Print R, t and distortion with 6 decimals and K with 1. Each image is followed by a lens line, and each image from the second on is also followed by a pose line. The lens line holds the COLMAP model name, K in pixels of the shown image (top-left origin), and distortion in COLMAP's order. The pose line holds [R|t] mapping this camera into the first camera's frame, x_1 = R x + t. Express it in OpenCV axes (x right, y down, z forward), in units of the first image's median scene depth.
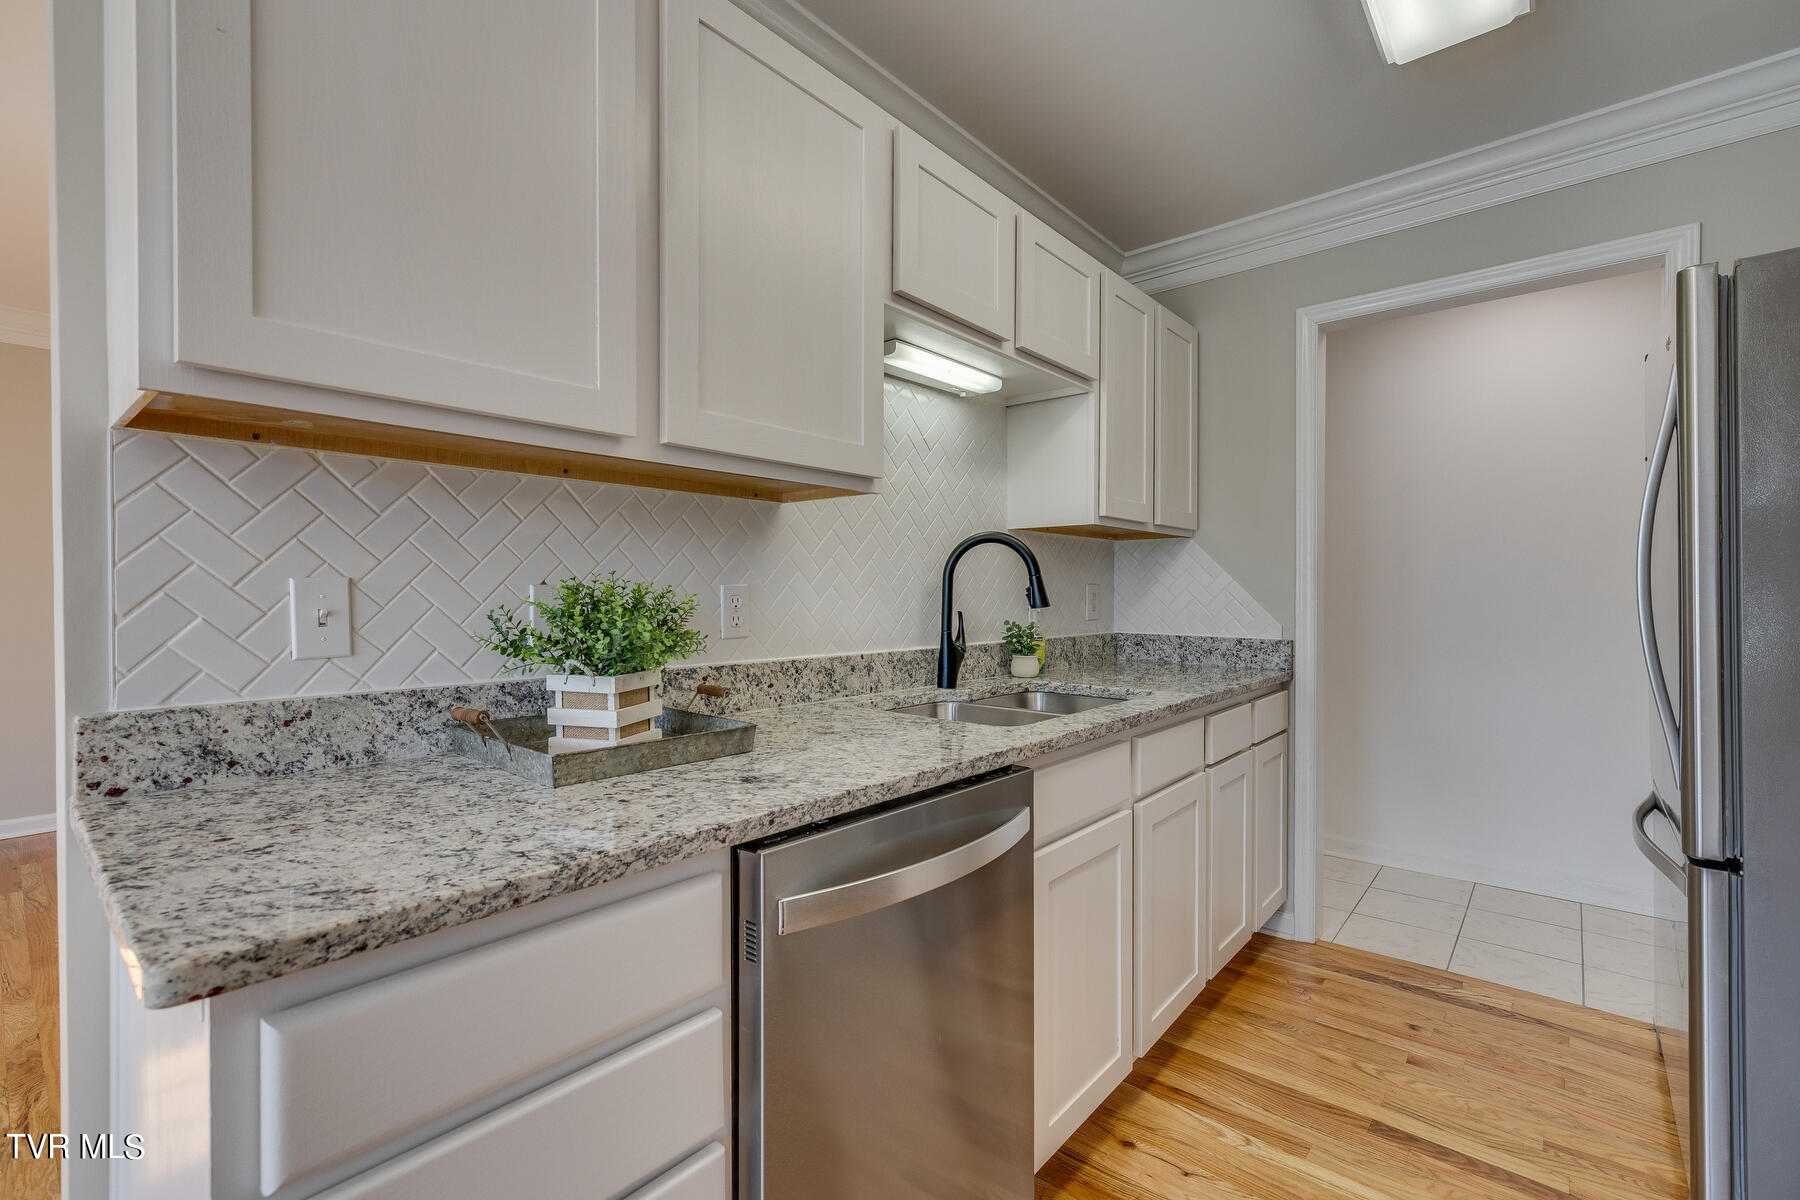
lens RADIAL K [[776.8, 0, 900.3], [0, 776.8, 595.4], [0, 0, 1]] dist [0.001235, 0.000116]
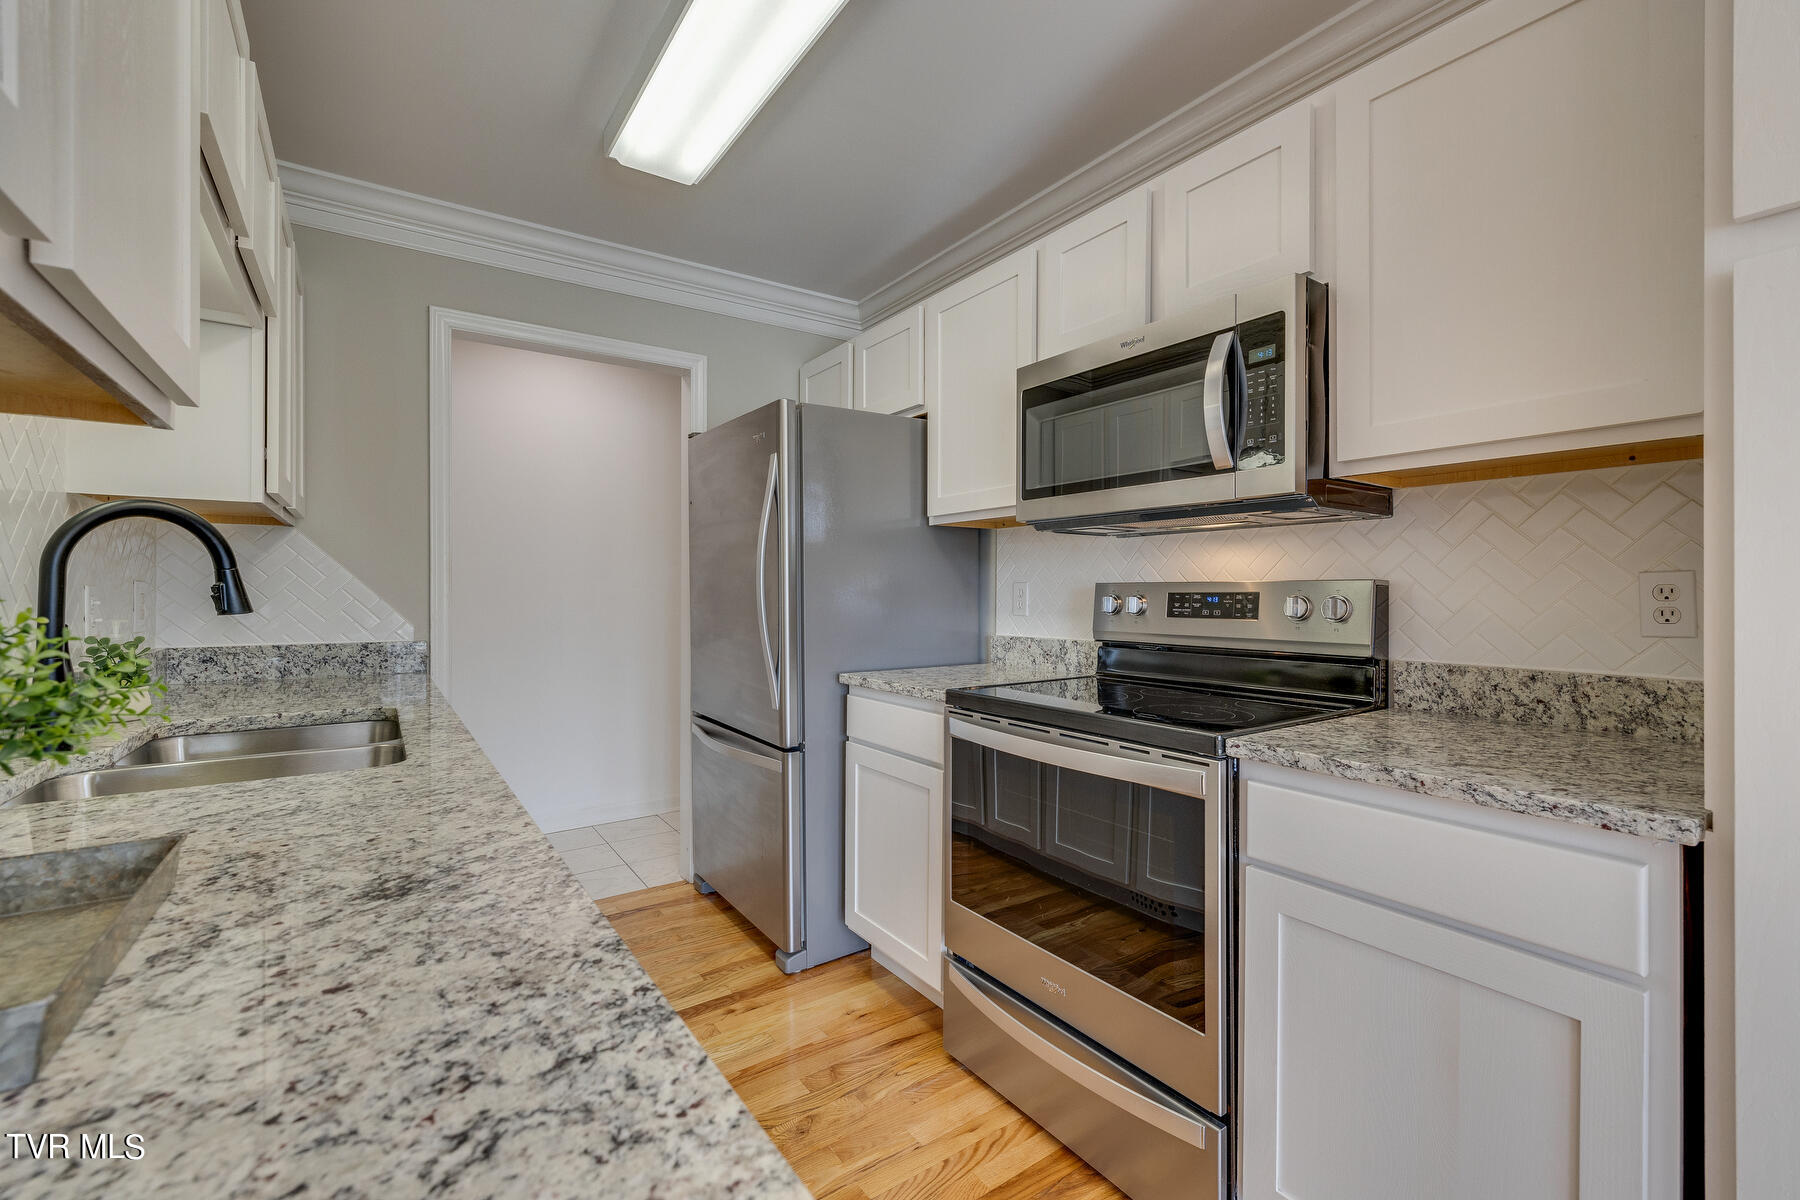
lens RADIAL K [[760.3, 0, 899.6], [0, 760.3, 589.4], [0, 0, 1]] dist [0.000596, -0.000065]
pose [[0.250593, 0.002634, 0.968089, -0.345521], [0.004988, 0.999980, -0.004012, -0.000662], [-0.968080, 0.005834, 0.250574, 0.228610]]
